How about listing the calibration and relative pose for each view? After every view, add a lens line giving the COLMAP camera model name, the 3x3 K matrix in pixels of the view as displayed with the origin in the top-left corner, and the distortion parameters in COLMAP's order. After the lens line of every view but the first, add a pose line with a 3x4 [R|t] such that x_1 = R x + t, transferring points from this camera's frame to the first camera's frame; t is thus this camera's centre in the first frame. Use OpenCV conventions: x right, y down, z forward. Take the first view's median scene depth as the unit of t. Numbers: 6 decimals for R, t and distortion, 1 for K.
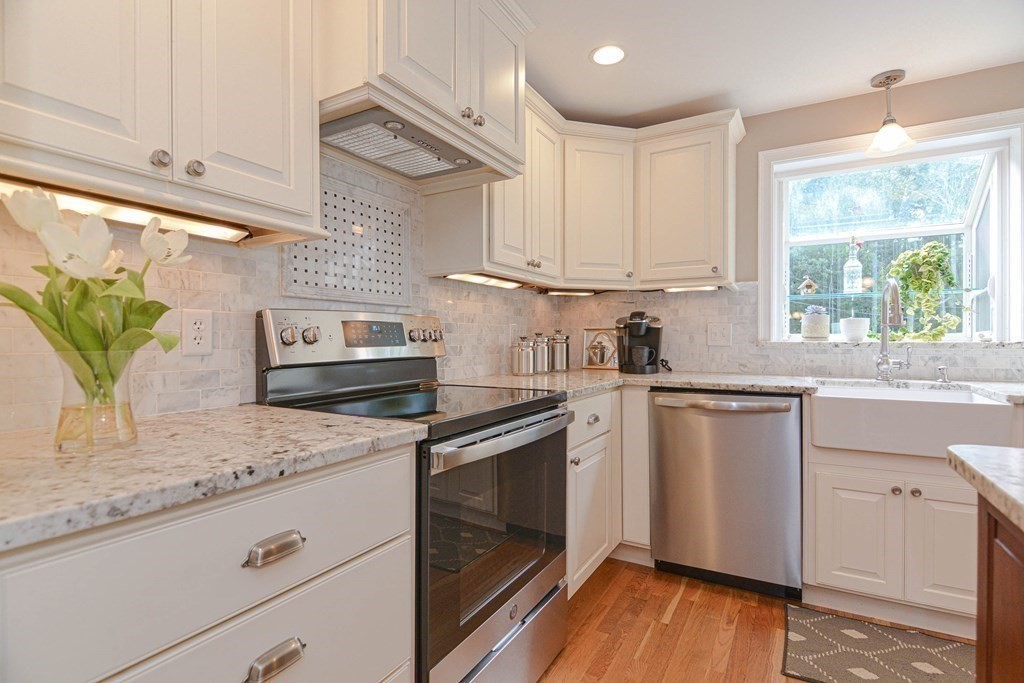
lens RADIAL K [[498.0, 0, 509.0], [0, 498.0, 340.8], [0, 0, 1]] dist [0.004749, -0.007897]
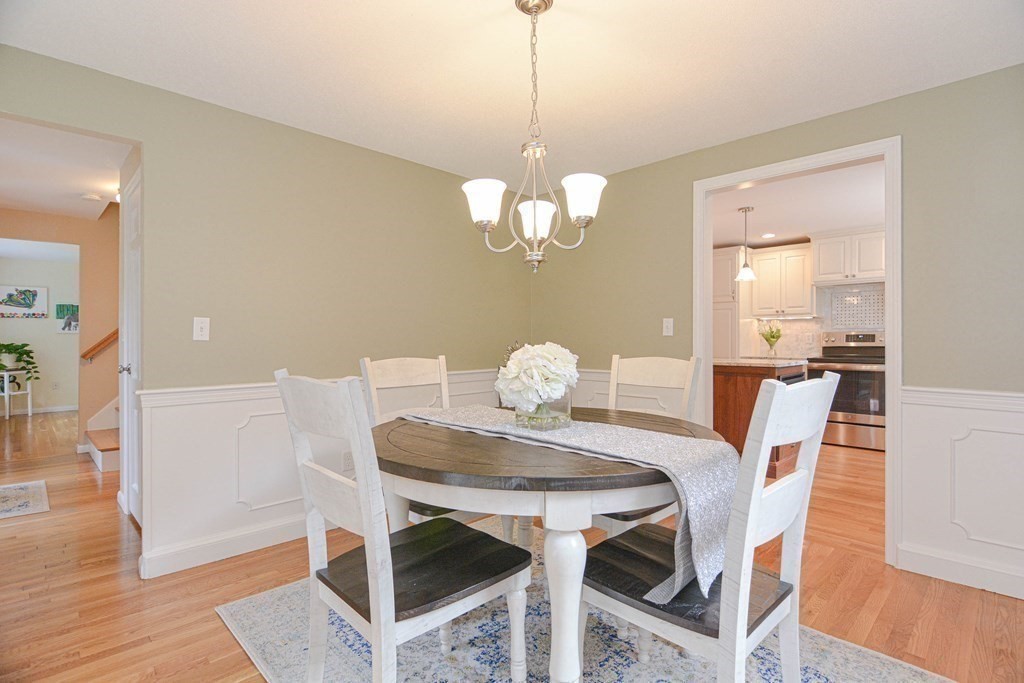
lens RADIAL K [[498.0, 0, 515.1], [0, 498.0, 343.7], [0, 0, 1]] dist [0.004749, -0.007897]
pose [[-0.266875, 0.009917, -0.963680, 3.501401], [-0.002750, 0.999935, 0.011052, -0.008713], [0.963727, 0.005600, -0.266830, -0.291814]]
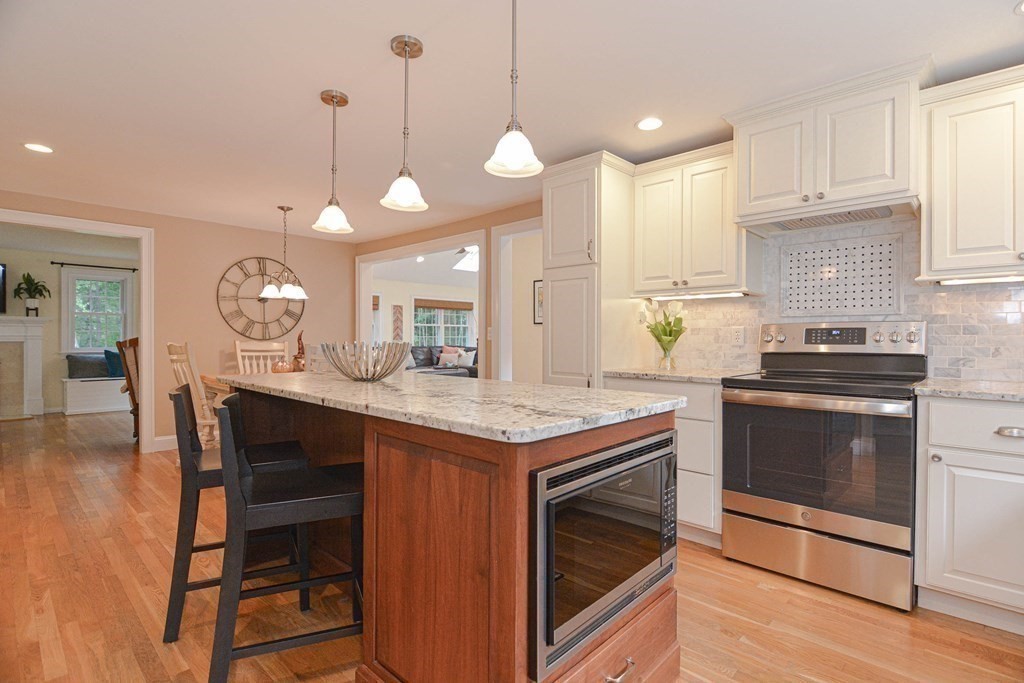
lens RADIAL K [[498.0, 0, 516.1], [0, 498.0, 338.3], [0, 0, 1]] dist [0.004749, -0.007897]
pose [[-0.236890, 0.001432, -0.971535, 1.482754], [-0.006501, 0.999974, 0.003060, -0.005952], [0.971515, 0.007041, -0.236875, 0.421554]]
